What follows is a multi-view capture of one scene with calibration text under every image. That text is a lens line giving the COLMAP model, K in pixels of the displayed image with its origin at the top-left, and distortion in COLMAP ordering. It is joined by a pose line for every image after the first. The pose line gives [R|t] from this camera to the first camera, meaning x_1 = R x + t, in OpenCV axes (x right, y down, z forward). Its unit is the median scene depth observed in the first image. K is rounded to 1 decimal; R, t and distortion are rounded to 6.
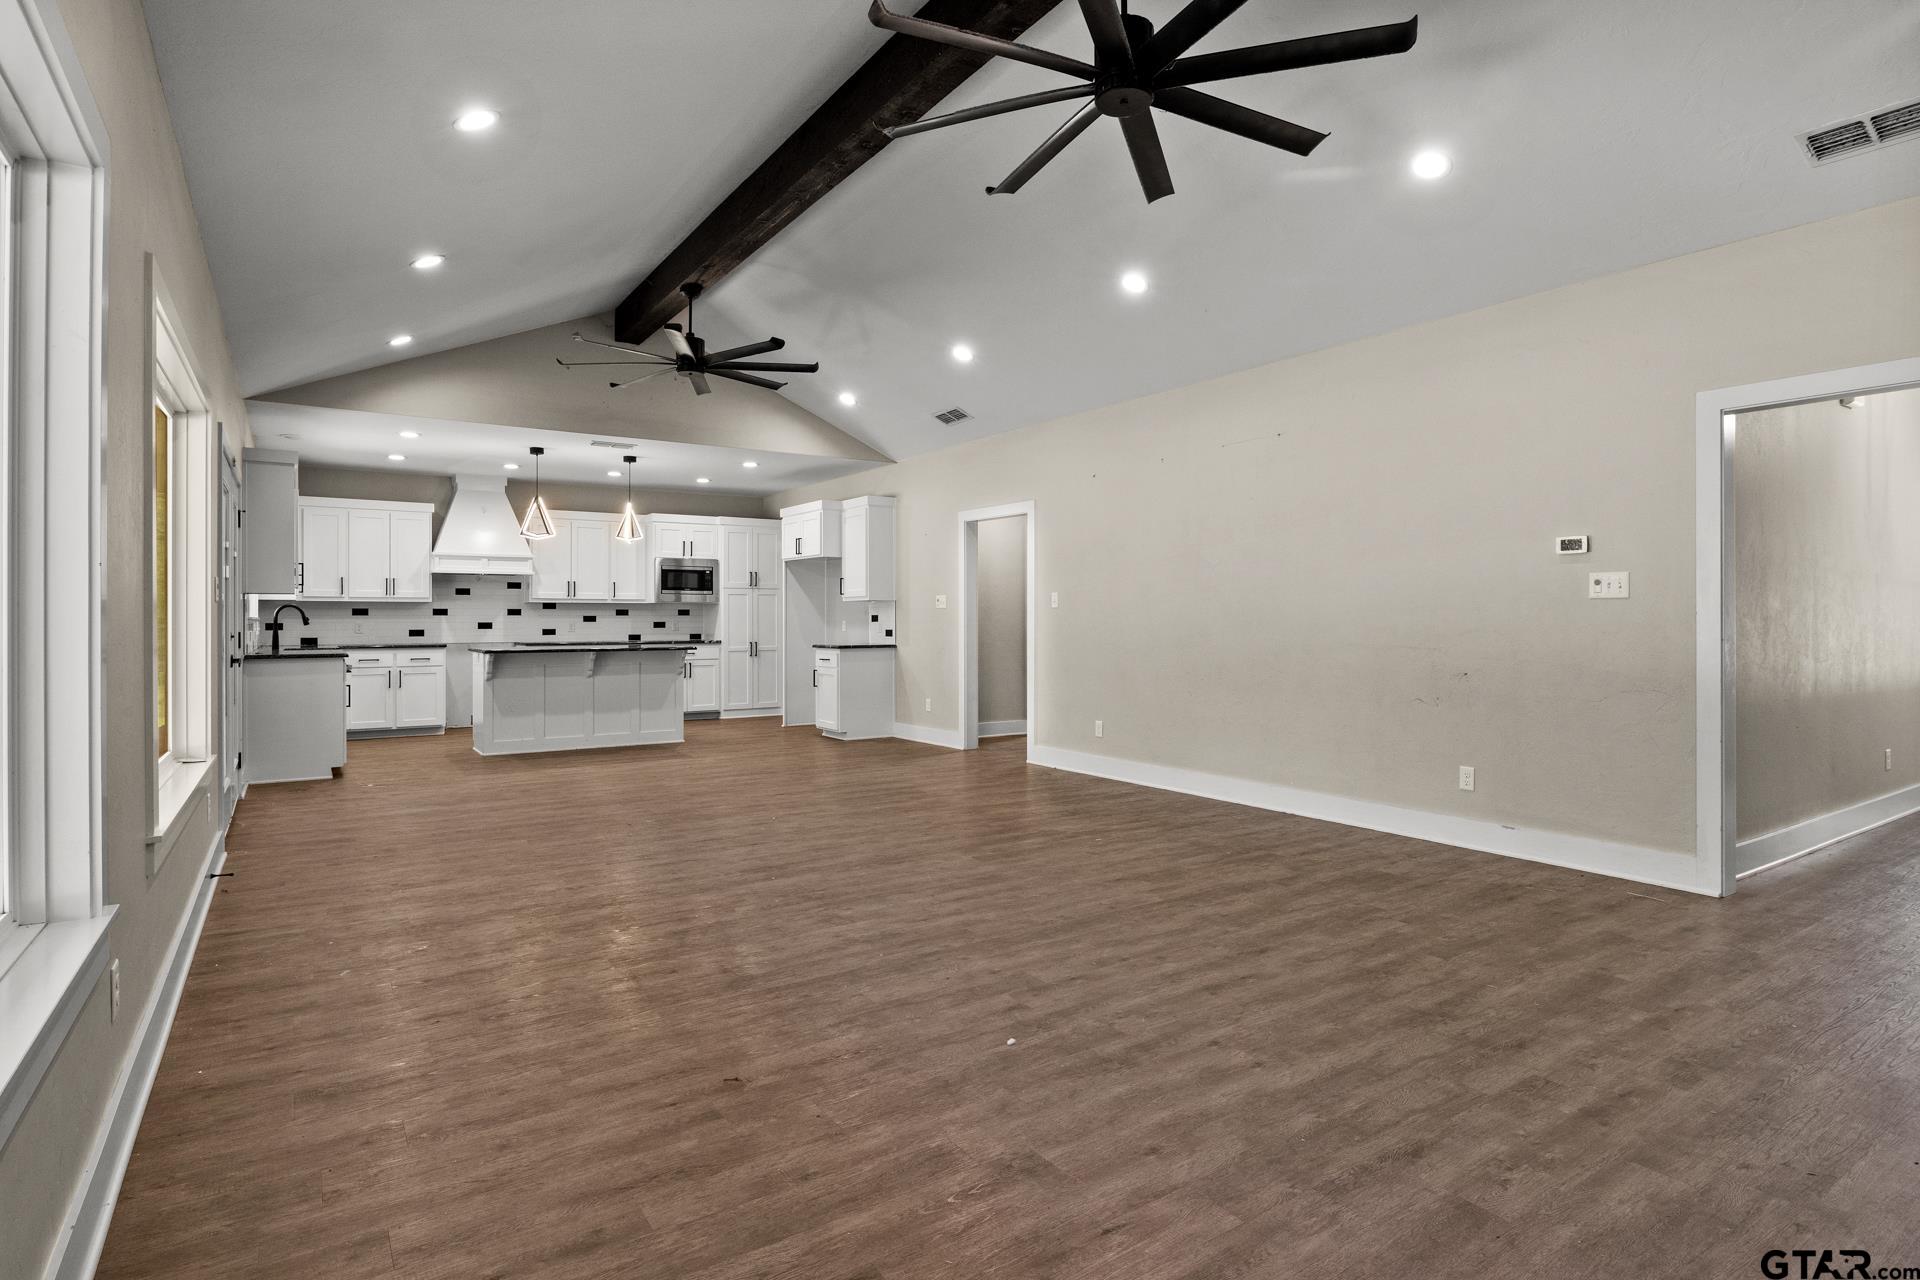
lens RADIAL K [[973.9, 0, 966.2], [0, 973.9, 626.4], [0, 0, 1]] dist [-0.005496, -0.000626]
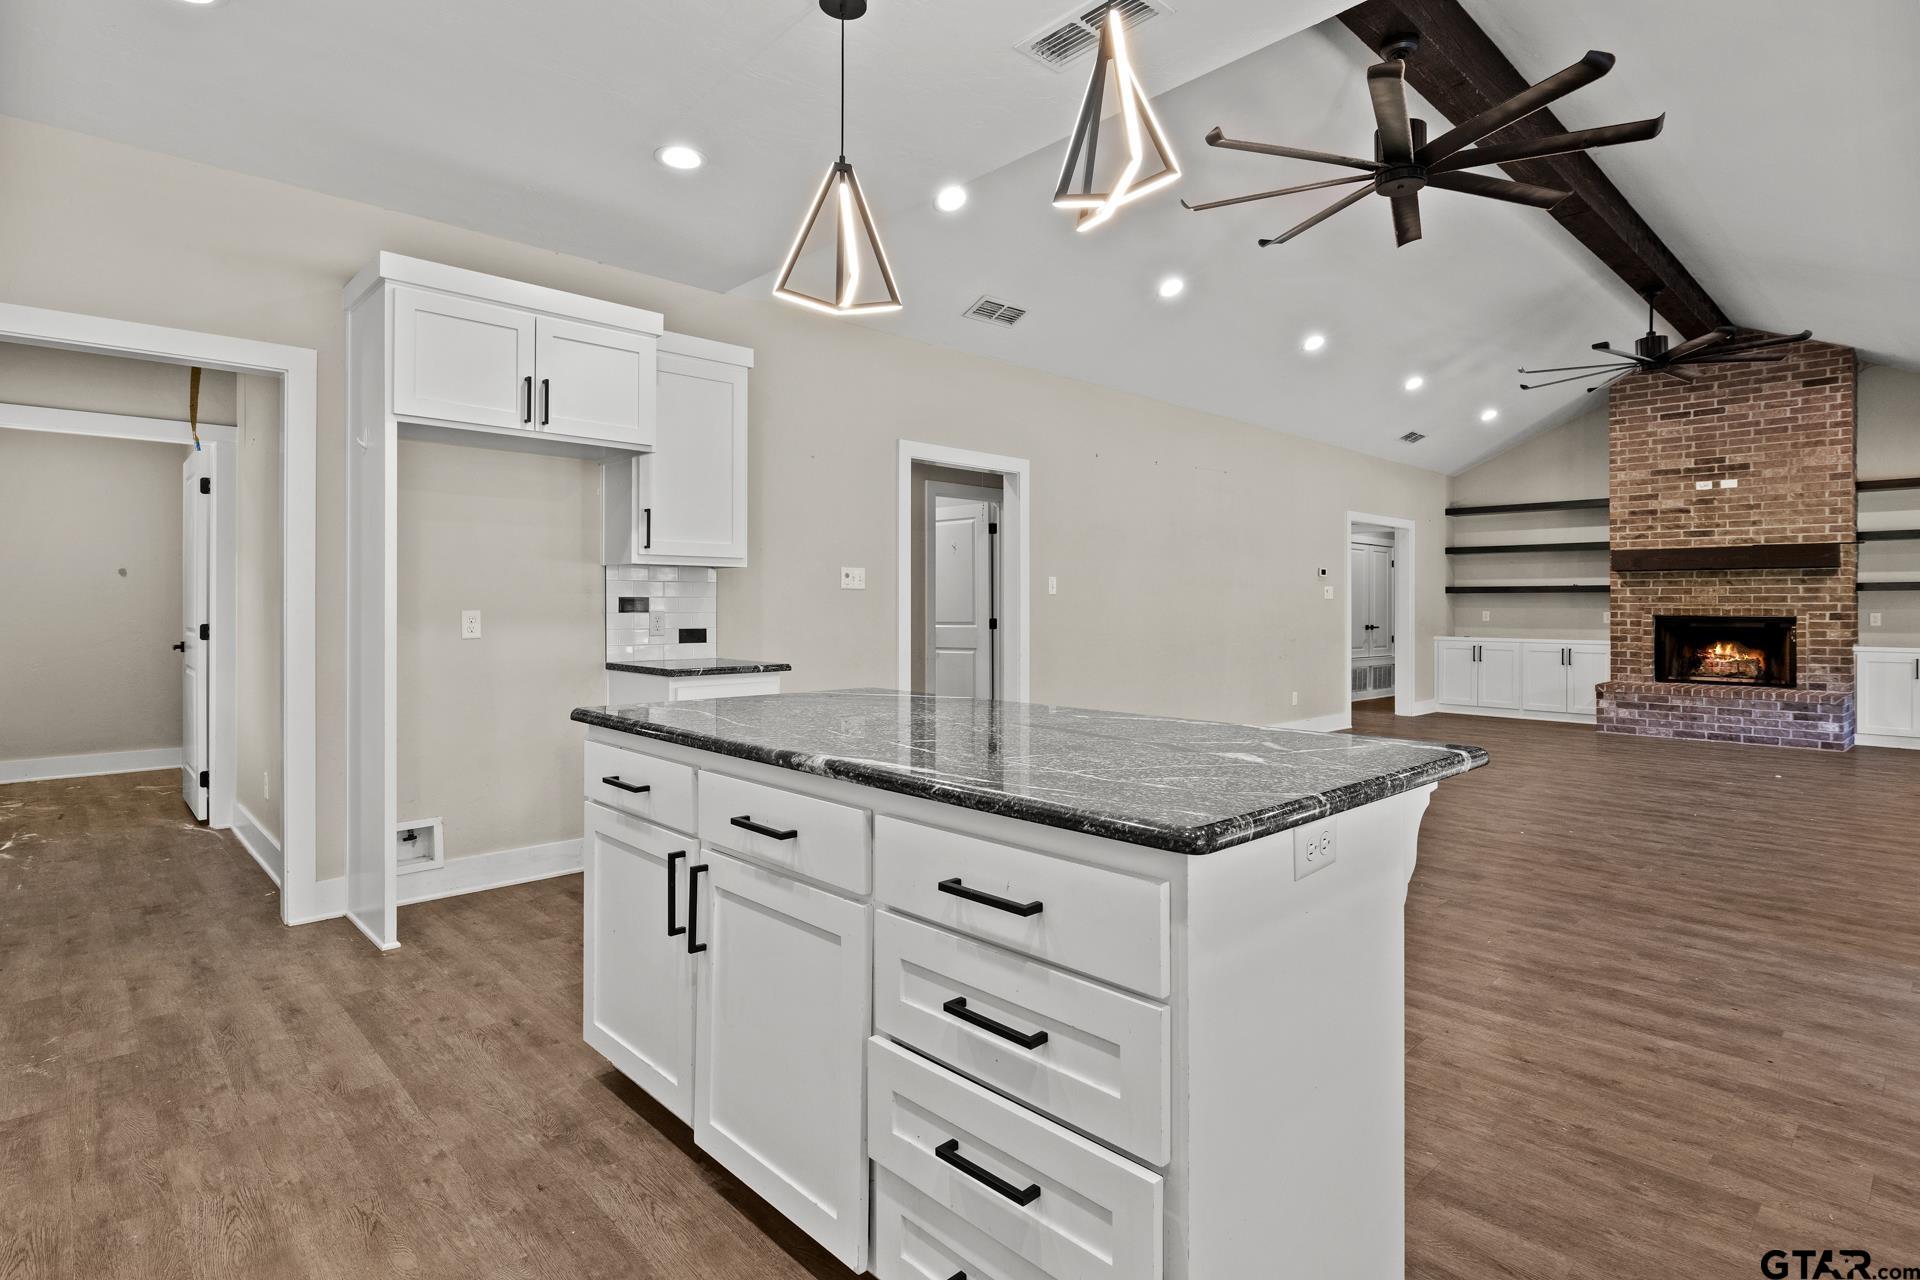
lens RADIAL K [[973.9, 0, 964.5], [0, 973.9, 602.9], [0, 0, 1]] dist [-0.005496, -0.000626]
pose [[-0.165426, 0.001457, 0.986221, -0.564251], [0.004828, 0.999988, -0.000667, -0.007076], [-0.986210, 0.004651, -0.165431, 0.883742]]
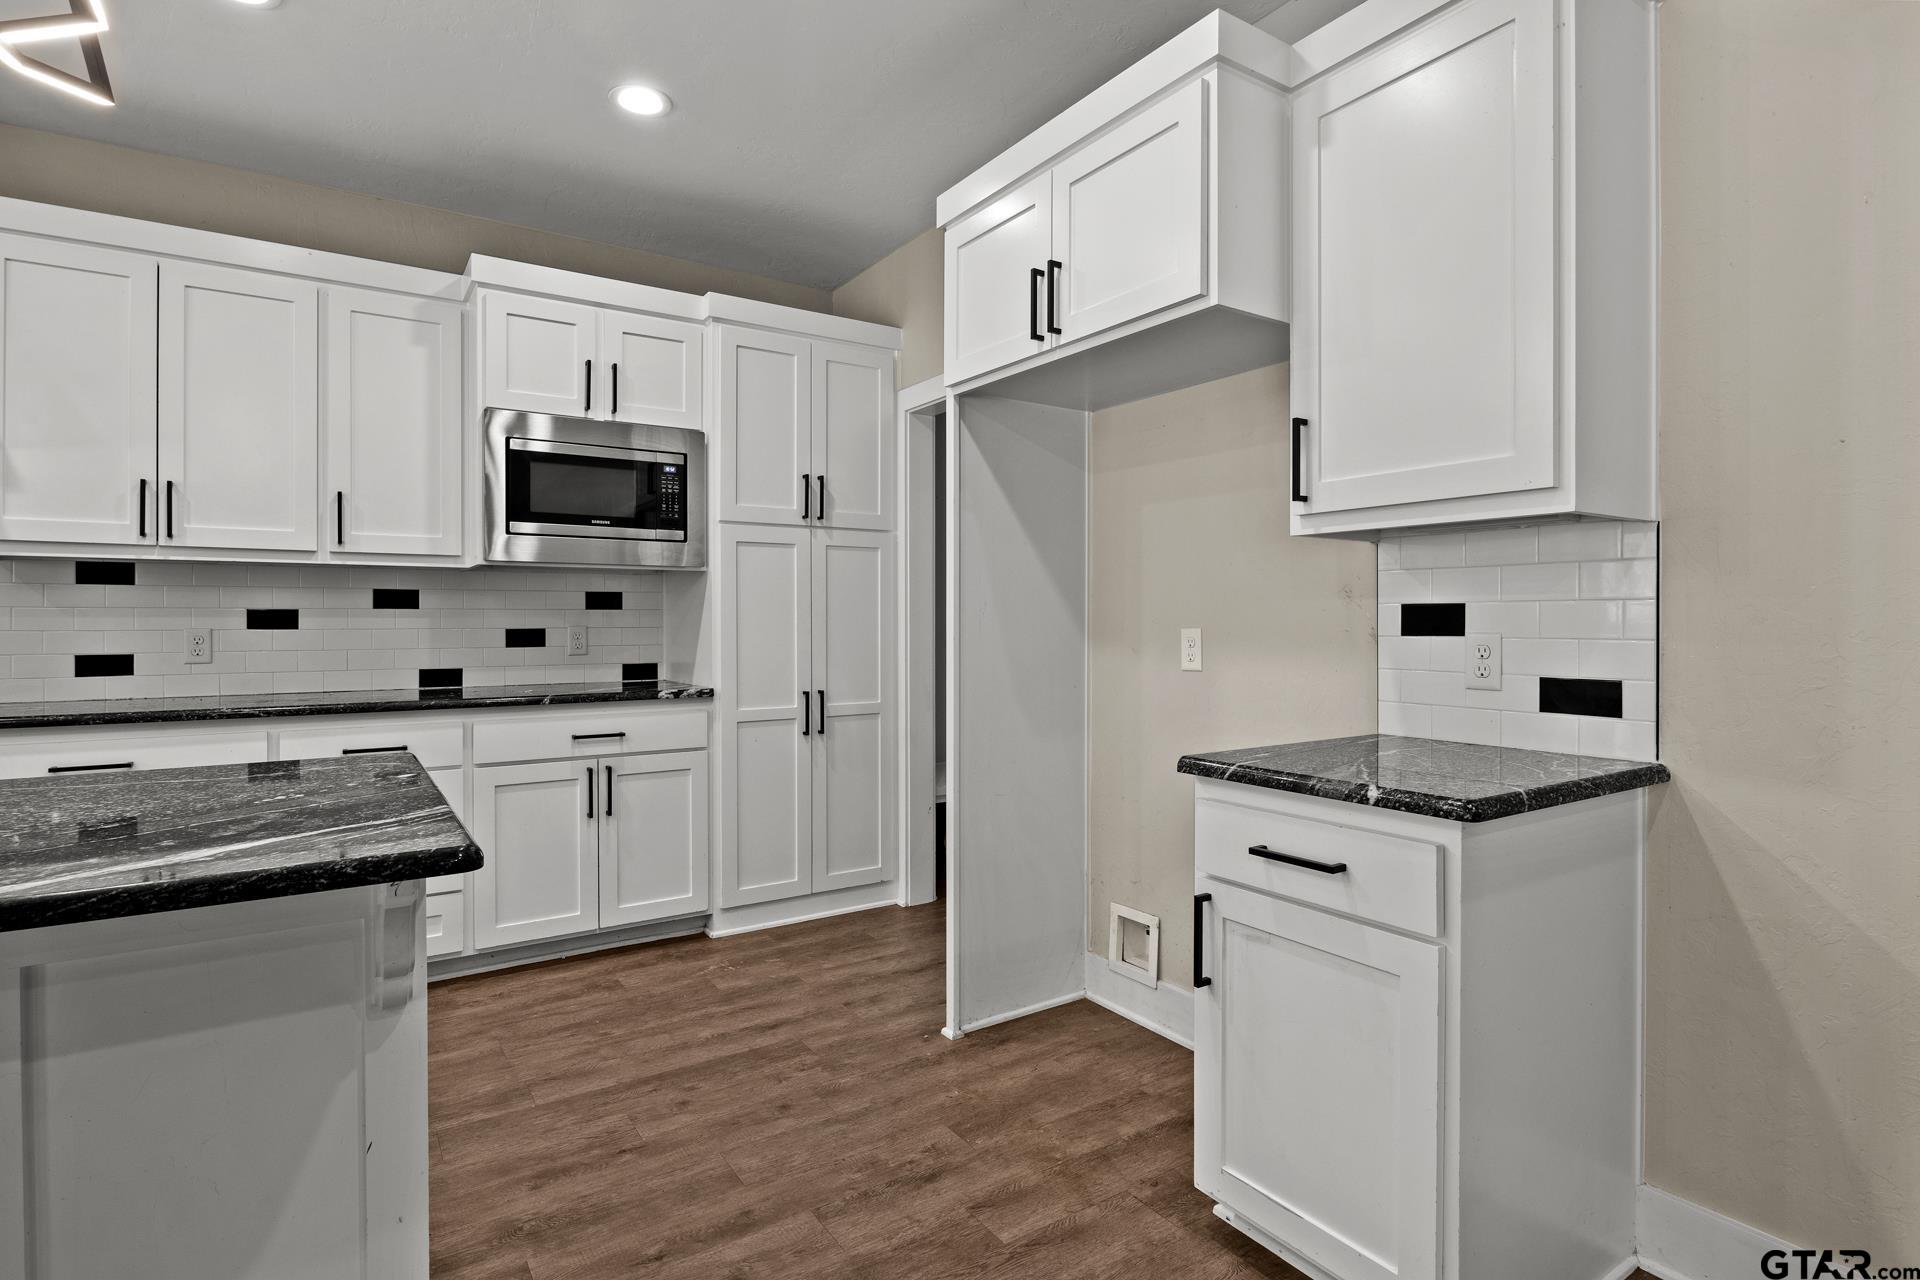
lens RADIAL K [[973.9, 0, 976.3], [0, 973.9, 625.7], [0, 0, 1]] dist [-0.005496, -0.000626]
pose [[0.999995, 0.000072, -0.003046, -0.179548], [-0.000068, 0.999999, 0.001381, -0.006559], [0.003046, -0.001380, 0.999994, 0.742202]]
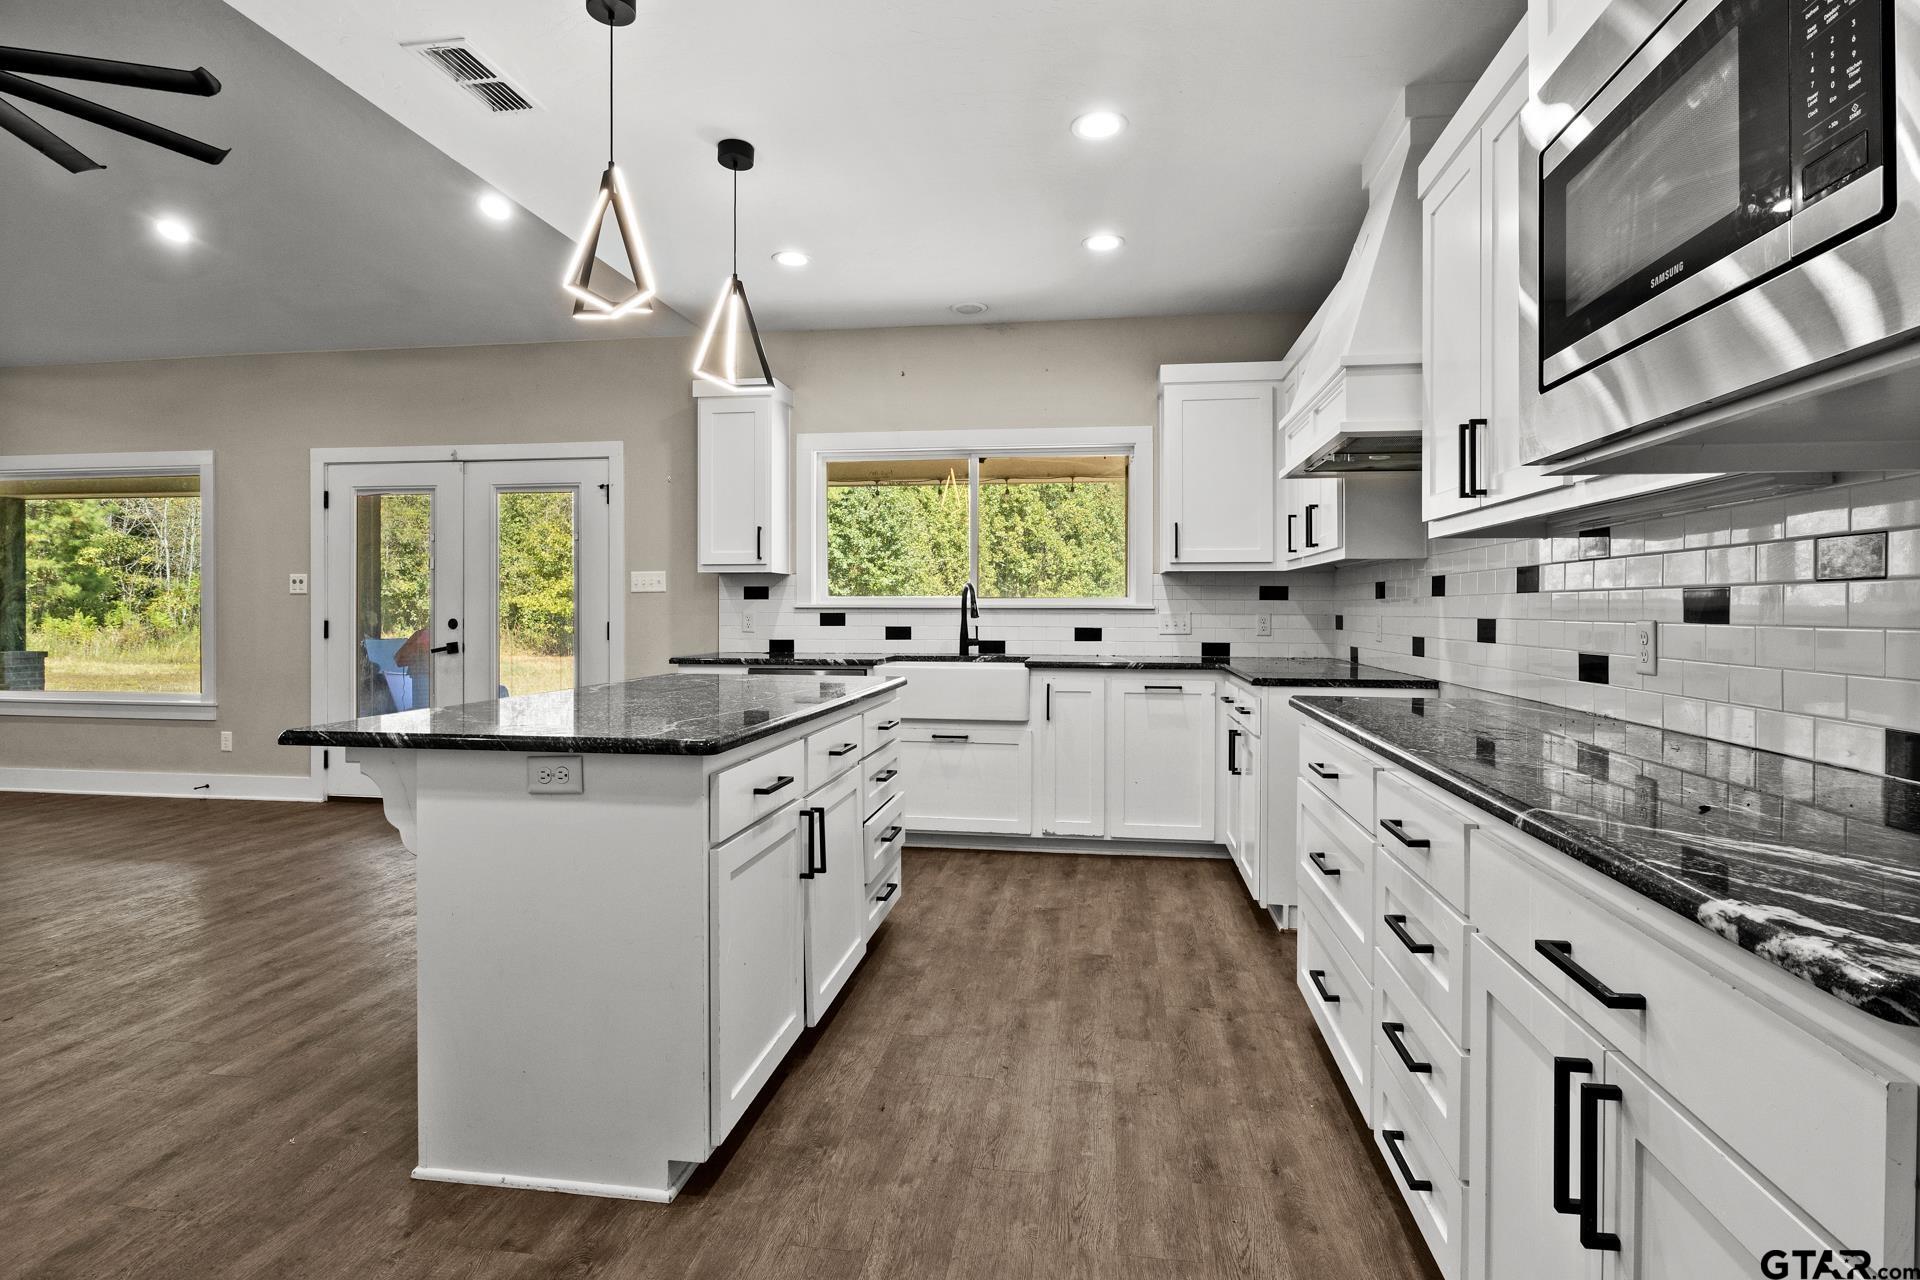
lens RADIAL K [[973.9, 0, 970.4], [0, 973.9, 612.7], [0, 0, 1]] dist [-0.005496, -0.000626]
pose [[-0.667876, 0.001692, -0.744270, -0.205046], [-0.007625, 0.999929, 0.009116, -0.008268], [0.744233, 0.011764, -0.667816, 1.100310]]
